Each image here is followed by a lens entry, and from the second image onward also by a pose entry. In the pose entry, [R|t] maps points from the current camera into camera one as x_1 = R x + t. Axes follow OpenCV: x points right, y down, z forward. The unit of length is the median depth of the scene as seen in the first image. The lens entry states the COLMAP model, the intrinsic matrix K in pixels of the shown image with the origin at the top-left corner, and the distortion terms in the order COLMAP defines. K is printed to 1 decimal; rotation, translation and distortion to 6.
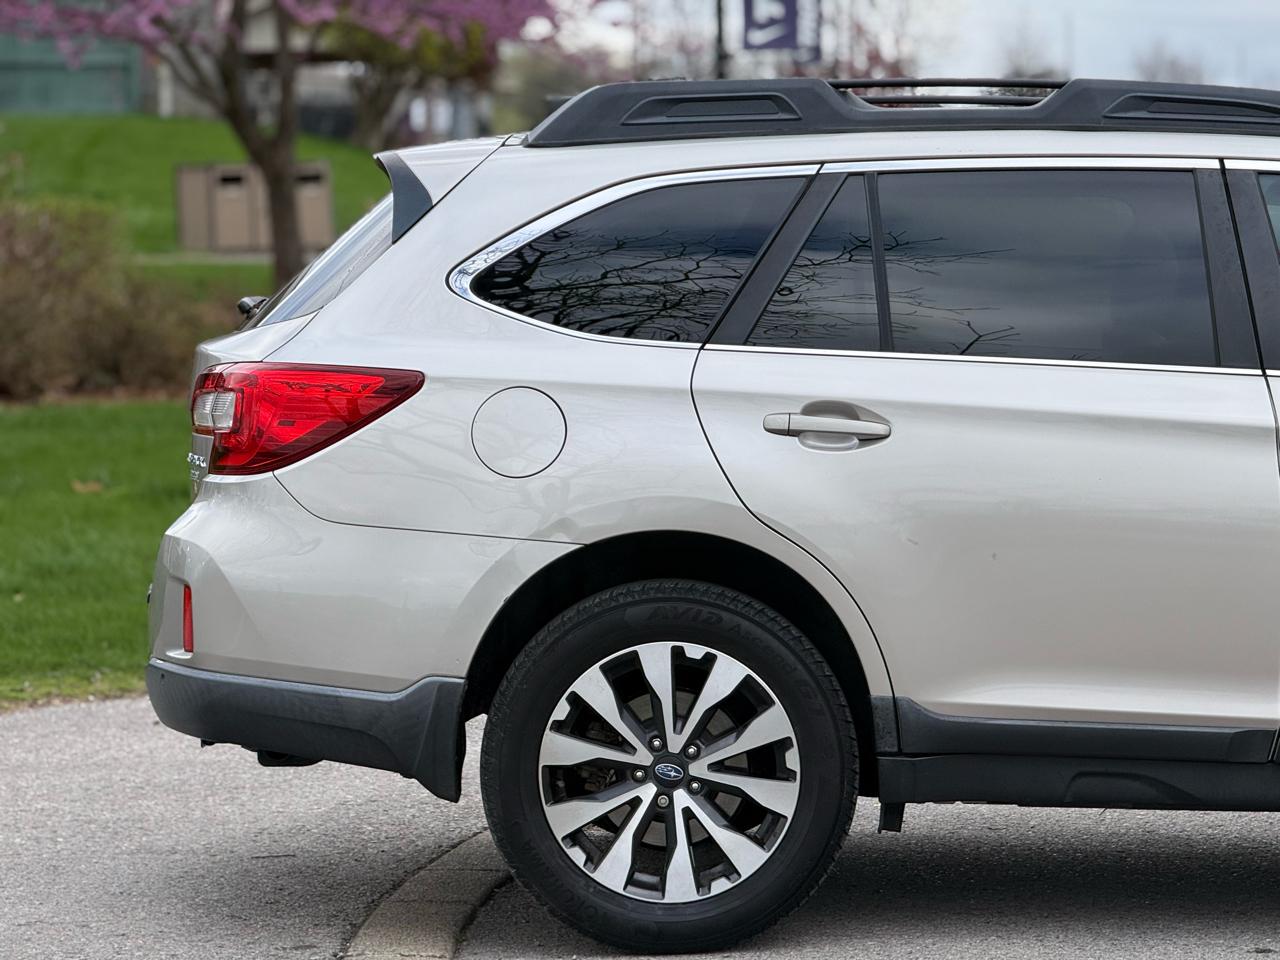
lens RADIAL K [[4512.3, 0, 640.0], [0, 4512.3, 480.0], [0, 0, 1]] dist [0.367441, -0.083156]
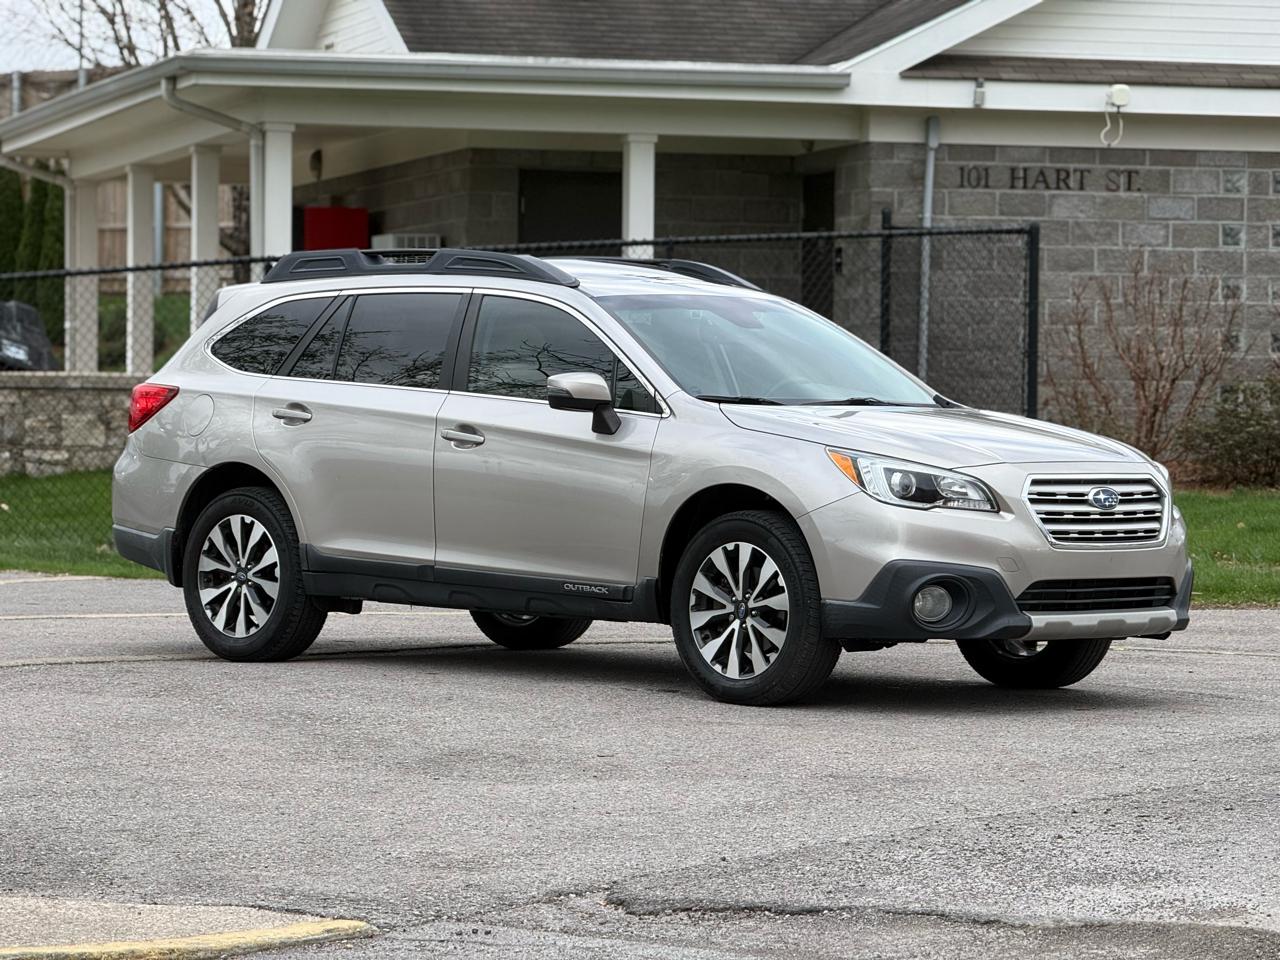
lens RADIAL K [[4512.3, 0, 640.0], [0, 4512.3, 480.0], [0, 0, 1]] dist [0.367441, -0.083156]
pose [[0.734062, 0.024668, -0.678634, 1.585380], [-0.050665, 0.998544, -0.018507, 0.049272], [0.677190, 0.047968, 0.734243, -0.435640]]
